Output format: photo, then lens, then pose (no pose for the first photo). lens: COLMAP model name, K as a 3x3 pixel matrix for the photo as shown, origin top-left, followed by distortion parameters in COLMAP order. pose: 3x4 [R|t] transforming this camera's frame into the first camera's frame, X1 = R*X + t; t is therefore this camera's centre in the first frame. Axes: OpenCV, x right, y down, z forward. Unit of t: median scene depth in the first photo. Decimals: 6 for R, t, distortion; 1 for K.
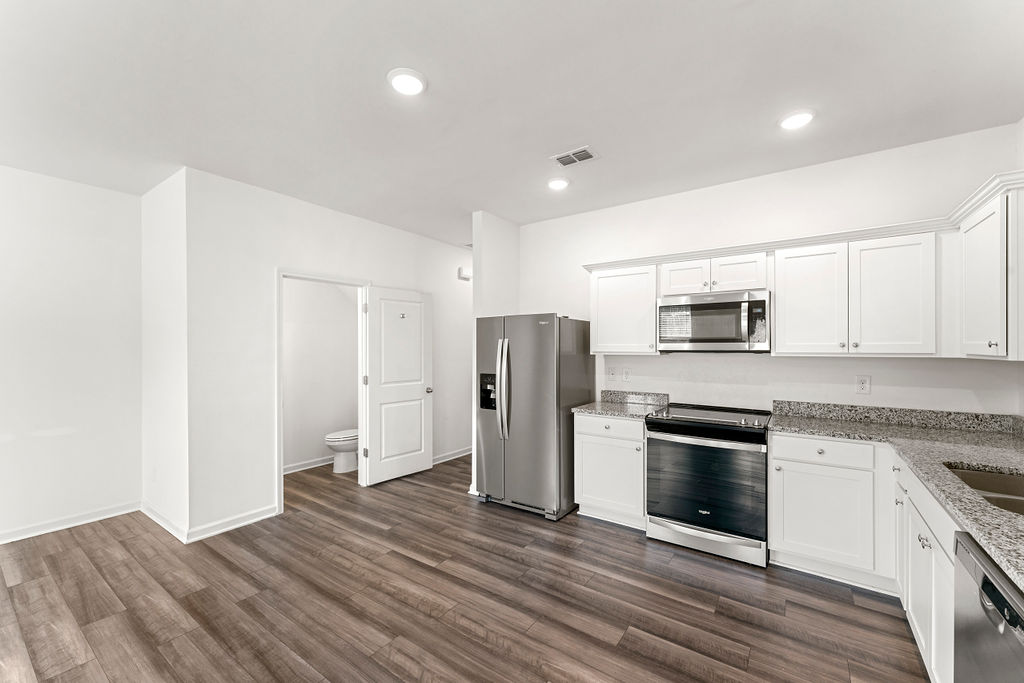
lens RADIAL K [[407.7, 0, 506.6], [0, 407.7, 346.3], [0, 0, 1]] dist [0.001978, 0.000215]
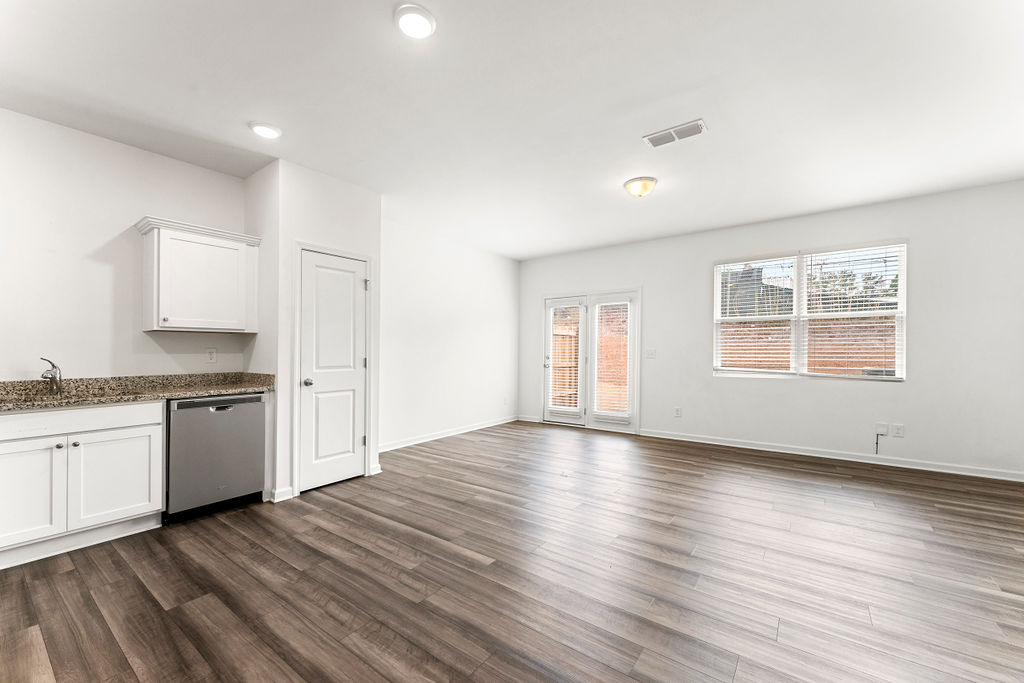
lens RADIAL K [[411.7, 0, 511.4], [0, 411.7, 355.0], [0, 0, 1]] dist [-0.001632, -0.000306]
pose [[-0.999823, 0.005681, 0.017958, -0.424249], [0.005734, 0.999979, 0.002920, 0.101593], [-0.017941, 0.003022, -0.999834, 1.653535]]
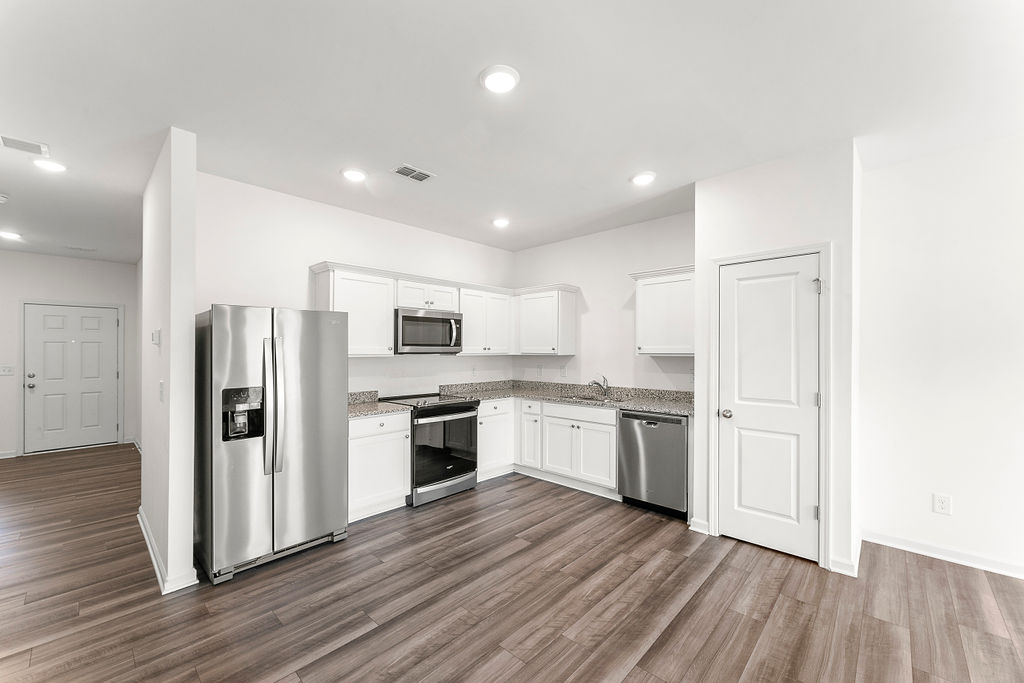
lens RADIAL K [[407.7, 0, 506.6], [0, 407.7, 346.3], [0, 0, 1]] dist [0.001978, 0.000215]
pose [[0.142722, 0.010276, 0.989709, -1.037966], [-0.004212, 0.999943, -0.009775, 0.003212], [-0.989754, -0.002774, 0.142757, 0.710587]]
